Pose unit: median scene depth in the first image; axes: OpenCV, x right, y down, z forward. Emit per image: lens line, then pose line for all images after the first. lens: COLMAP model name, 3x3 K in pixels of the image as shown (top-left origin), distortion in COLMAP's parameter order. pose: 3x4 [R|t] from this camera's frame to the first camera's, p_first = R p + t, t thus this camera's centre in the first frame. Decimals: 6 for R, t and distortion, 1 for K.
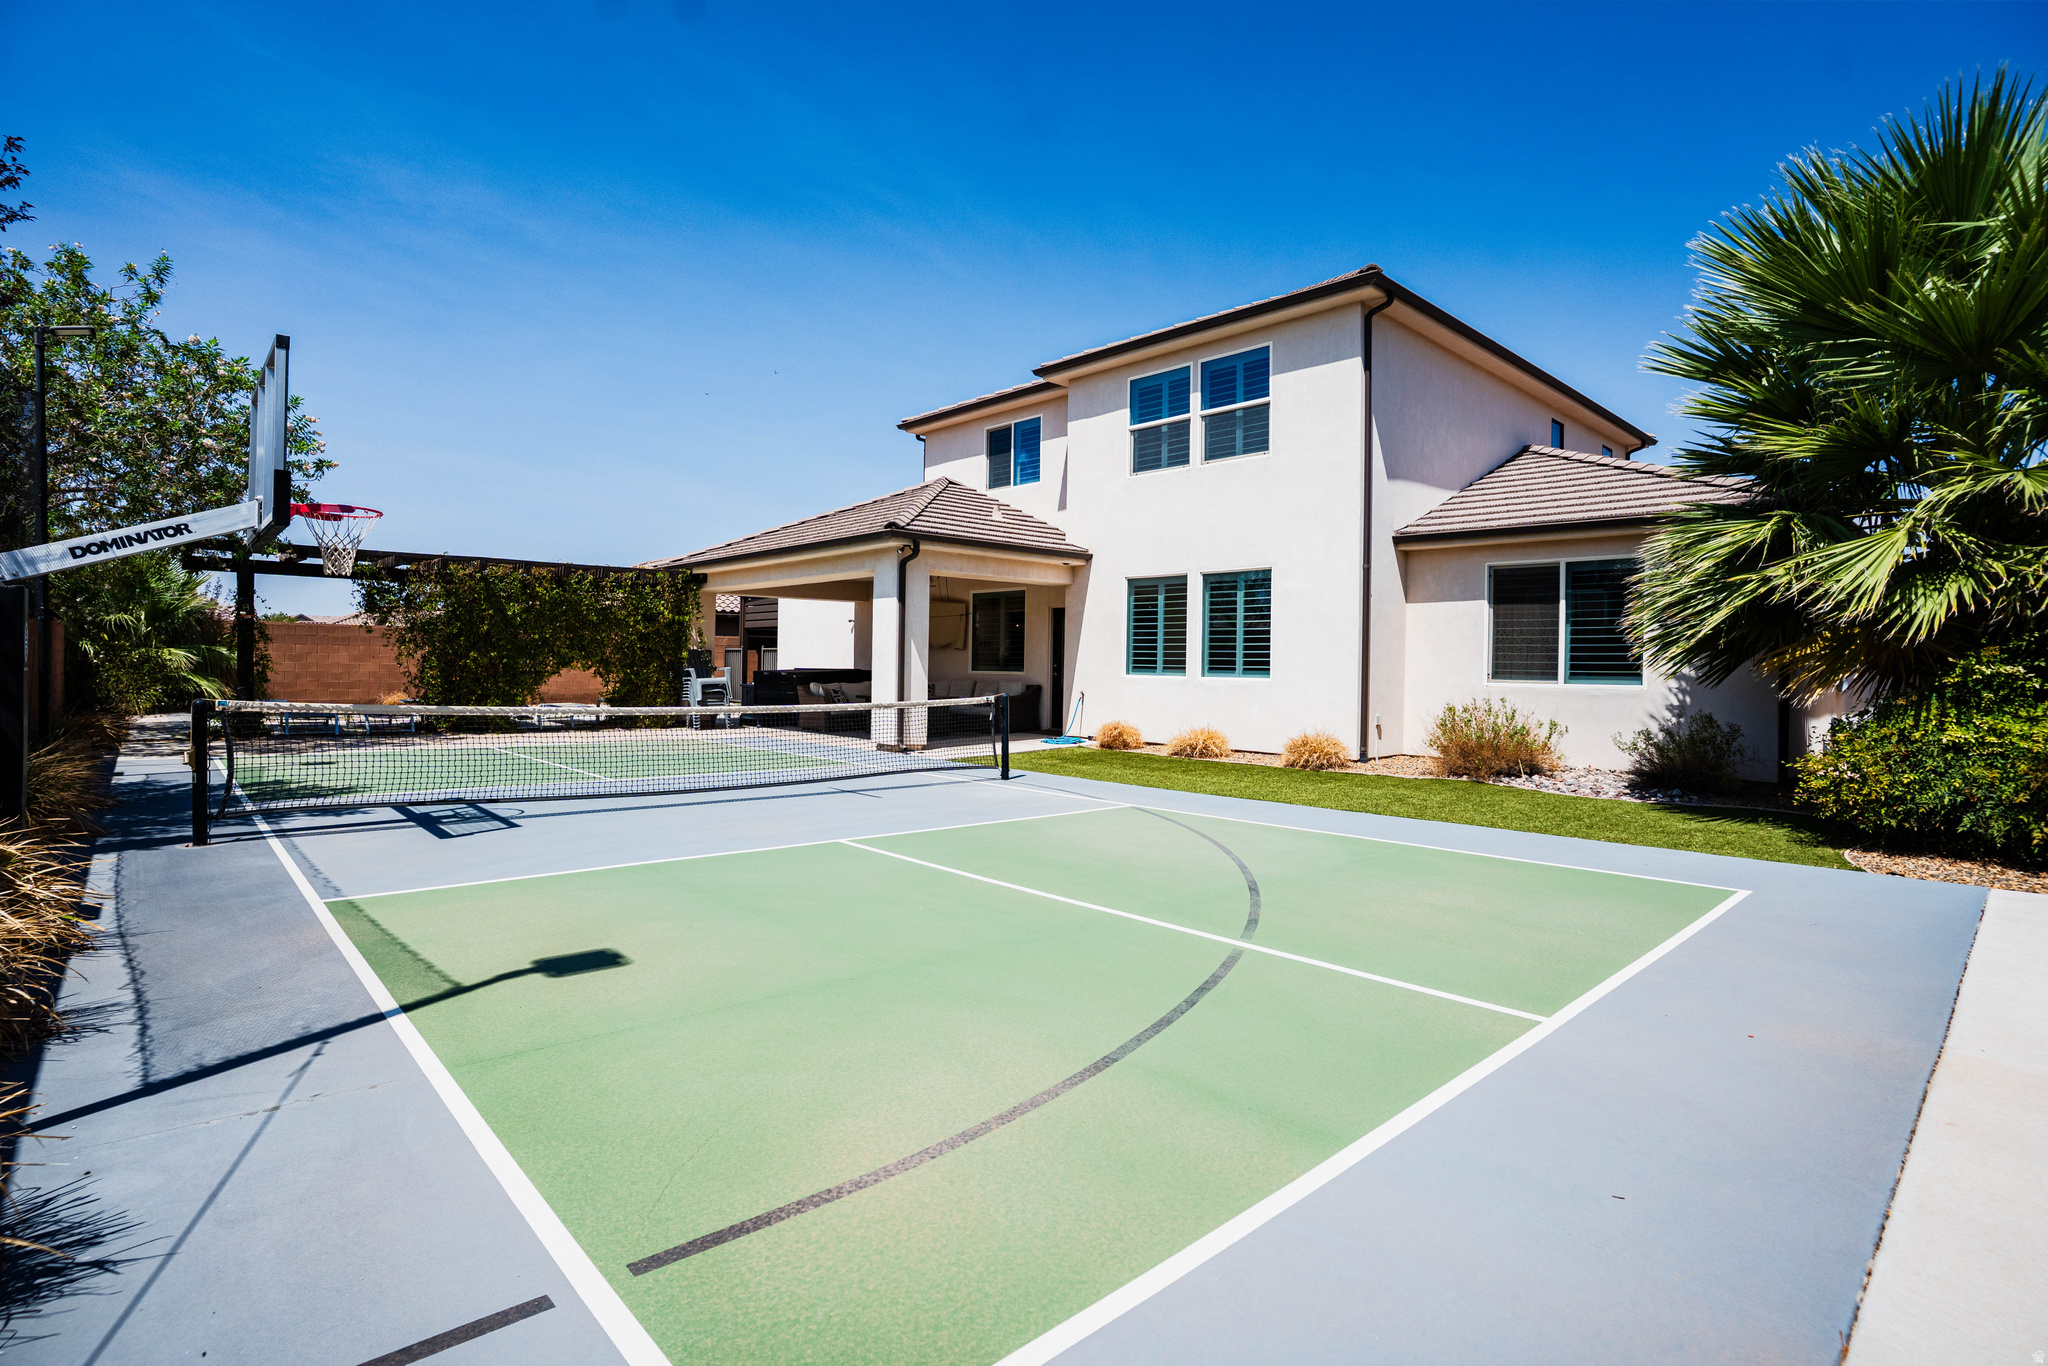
lens RADIAL K [[990.9, 0, 1034.7], [0, 990.9, 678.3], [0, 0, 1]] dist [-0.046651, 0.008469]
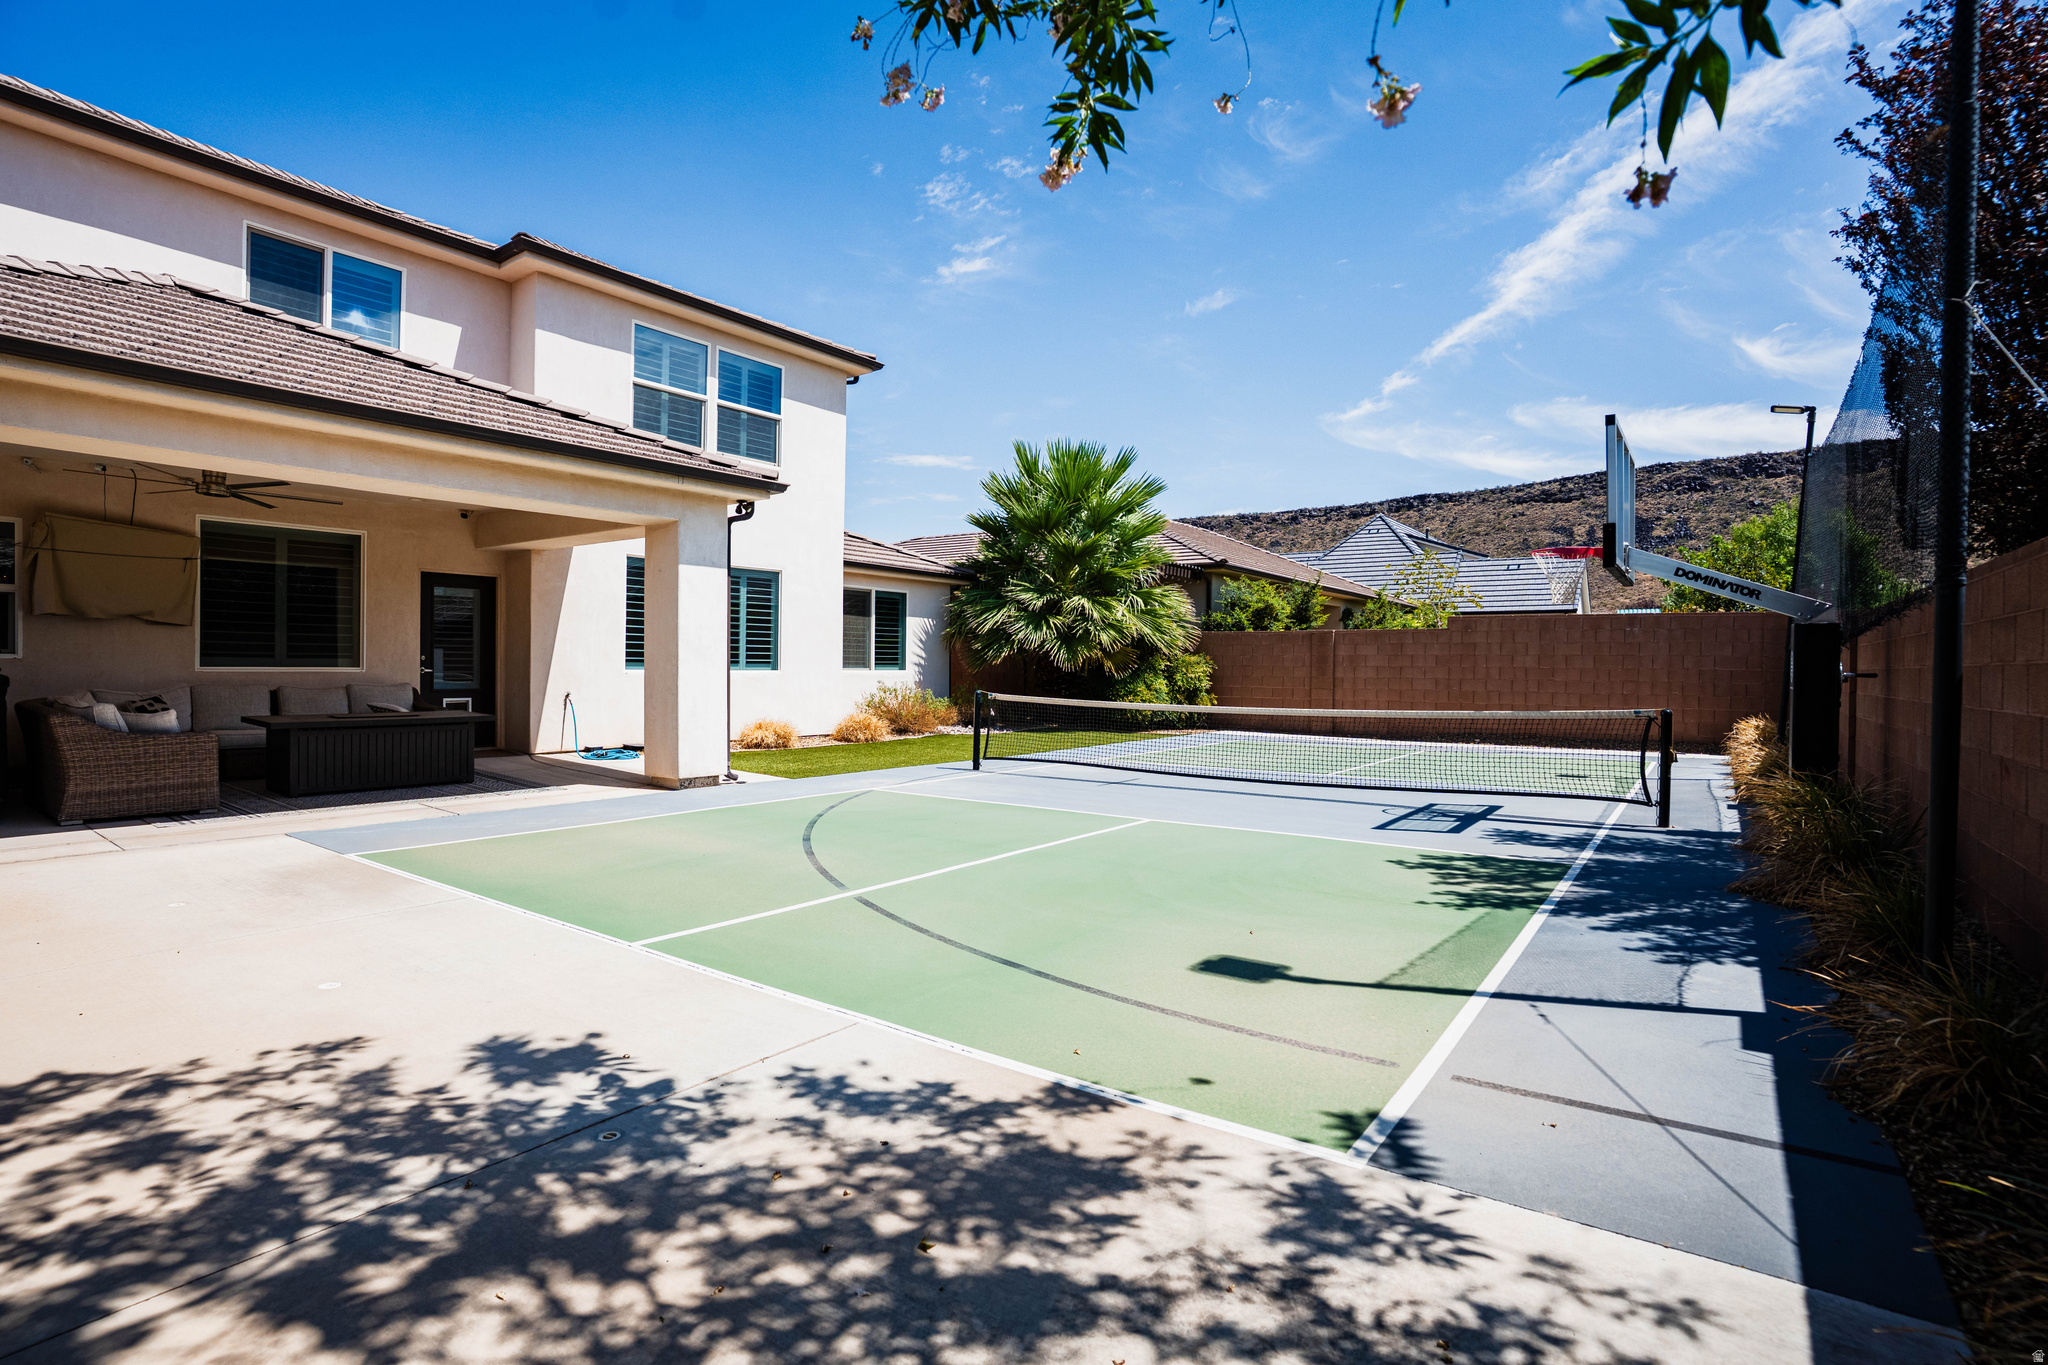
lens RADIAL K [[990.9, 0, 1019.7], [0, 990.9, 668.8], [0, 0, 1]] dist [-0.046651, 0.008469]
pose [[-0.182553, -0.018419, 0.983023, -0.872627], [-0.000758, 0.999827, 0.018593, -0.022017], [-0.983196, 0.002649, -0.182536, 0.909627]]
